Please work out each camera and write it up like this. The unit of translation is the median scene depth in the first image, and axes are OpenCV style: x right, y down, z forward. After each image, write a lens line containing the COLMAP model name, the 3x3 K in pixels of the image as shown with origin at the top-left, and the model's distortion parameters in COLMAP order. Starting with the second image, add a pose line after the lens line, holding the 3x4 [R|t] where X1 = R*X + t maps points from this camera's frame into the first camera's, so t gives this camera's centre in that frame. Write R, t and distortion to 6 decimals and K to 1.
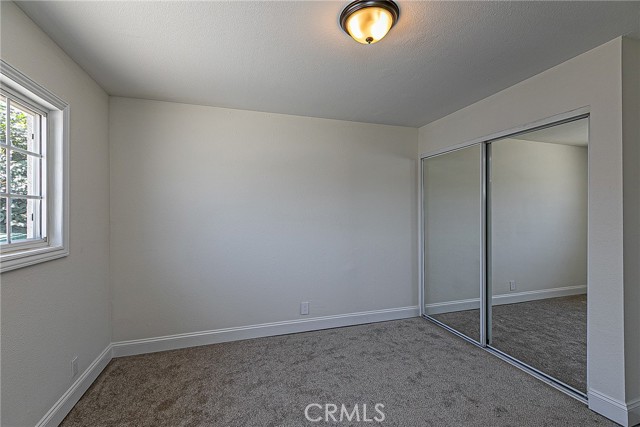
lens RADIAL K [[284.9, 0, 319.5], [0, 284.9, 213.6], [0, 0, 1]] dist [0.003619, -0.001684]
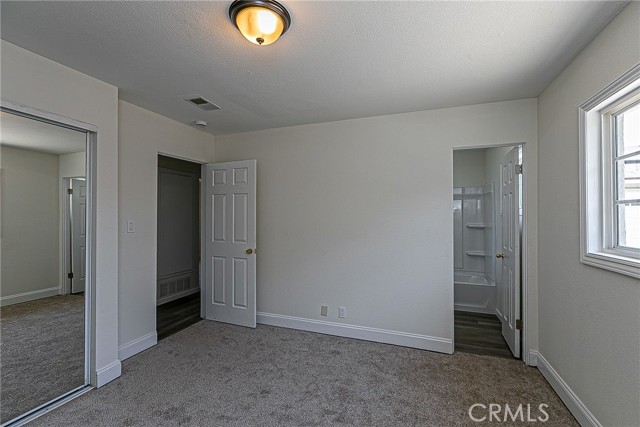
lens RADIAL K [[284.9, 0, 318.6], [0, 284.9, 210.1], [0, 0, 1]] dist [0.003619, -0.001684]
pose [[-0.786442, 0.016900, 0.617433, -0.325761], [0.004908, 0.999765, -0.021114, -0.005540], [-0.617645, -0.013574, -0.786340, 0.929315]]
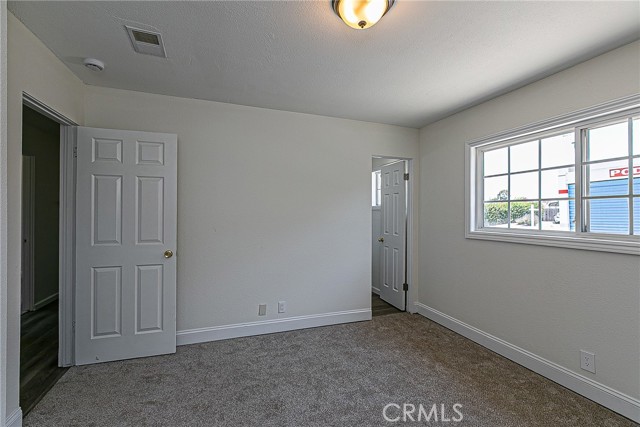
lens RADIAL K [[284.9, 0, 324.1], [0, 284.9, 207.9], [0, 0, 1]] dist [0.003619, -0.001684]
pose [[-0.999020, -0.001780, -0.044232, 0.188285], [-0.001253, 0.999928, -0.011941, 0.003944], [0.044250, -0.011874, -0.998950, 1.093887]]
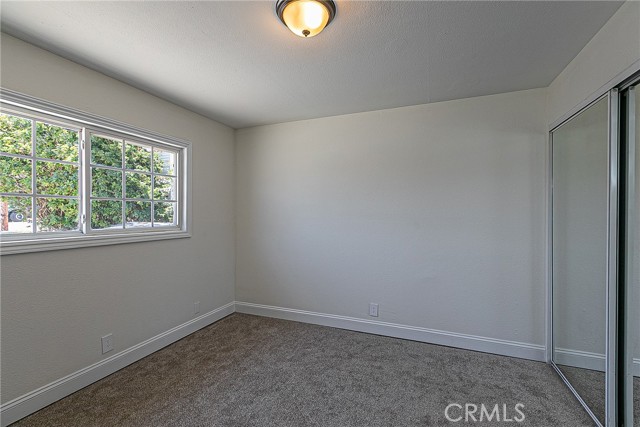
lens RADIAL K [[284.9, 0, 317.3], [0, 284.9, 213.5], [0, 0, 1]] dist [0.003619, -0.001684]
pose [[0.763984, 0.004516, -0.645219, 0.472882], [-0.004110, 0.999989, 0.002133, 0.006829], [0.645222, 0.001022, 0.763995, 0.157342]]
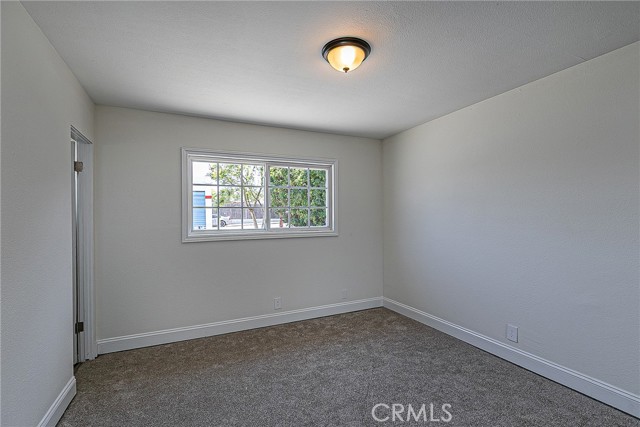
lens RADIAL K [[294.1, 0, 314.7], [0, 294.1, 213.1], [0, 0, 1]] dist [-0.012436, 0.000806]
pose [[0.116131, -0.007746, -0.993204, 0.773555], [0.005529, 0.999959, -0.007152, 0.001941], [0.993219, -0.004661, 0.116169, 0.406655]]
